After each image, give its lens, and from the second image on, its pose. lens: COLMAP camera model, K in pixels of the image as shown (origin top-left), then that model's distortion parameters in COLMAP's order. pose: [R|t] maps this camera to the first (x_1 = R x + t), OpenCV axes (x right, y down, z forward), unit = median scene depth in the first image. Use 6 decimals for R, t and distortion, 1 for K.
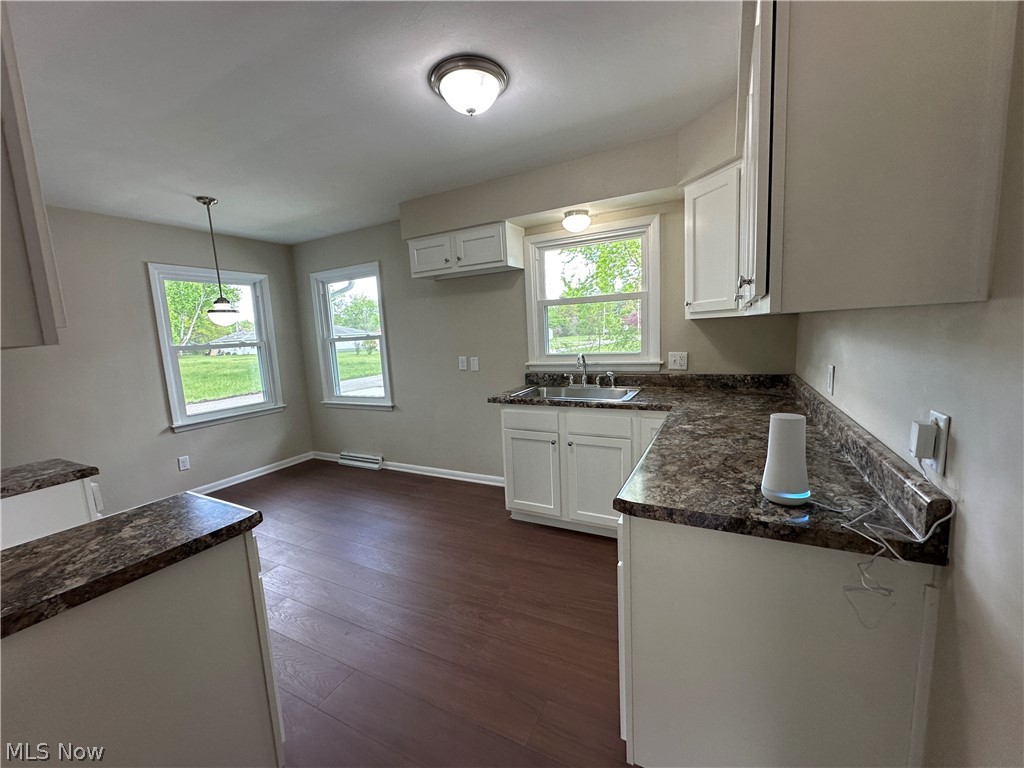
lens RADIAL K [[408.3, 0, 512.0], [0, 408.3, 384.0], [0, 0, 1]] dist [-0.001329, -0.000104]
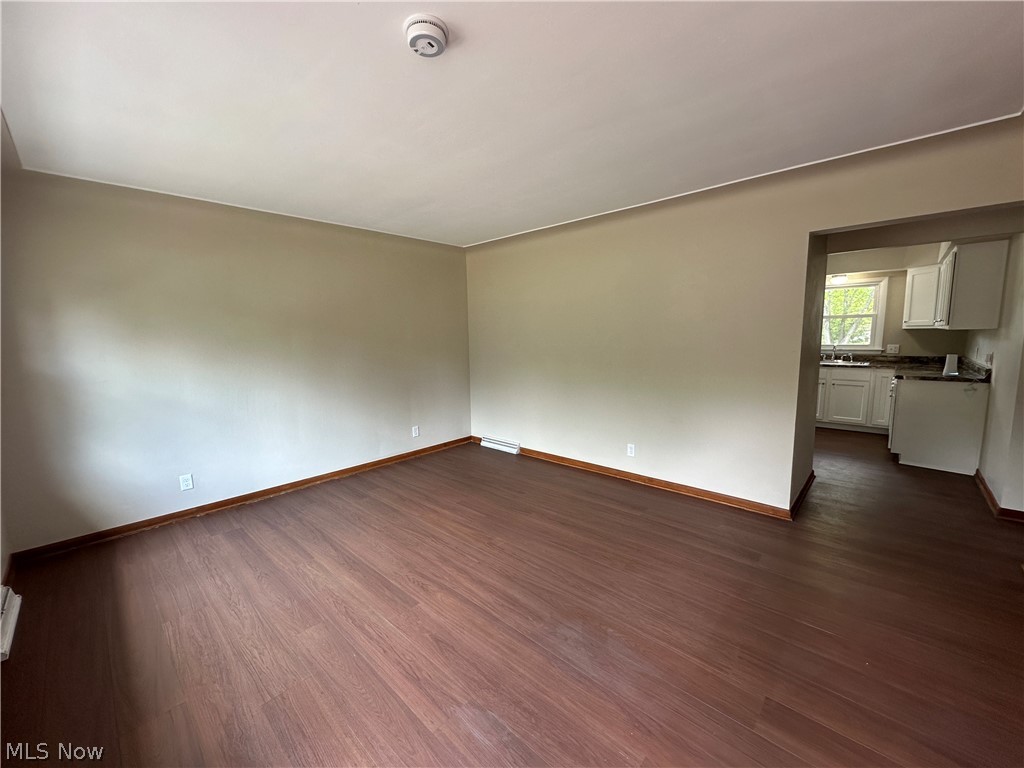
lens RADIAL K [[408.3, 0, 512.0], [0, 408.3, 384.0], [0, 0, 1]] dist [-0.001329, -0.000104]
pose [[0.964240, 0.066752, -0.256485, -0.926663], [-0.065304, 0.997765, 0.014169, 0.220851], [0.256858, 0.003088, 0.966444, -1.501527]]
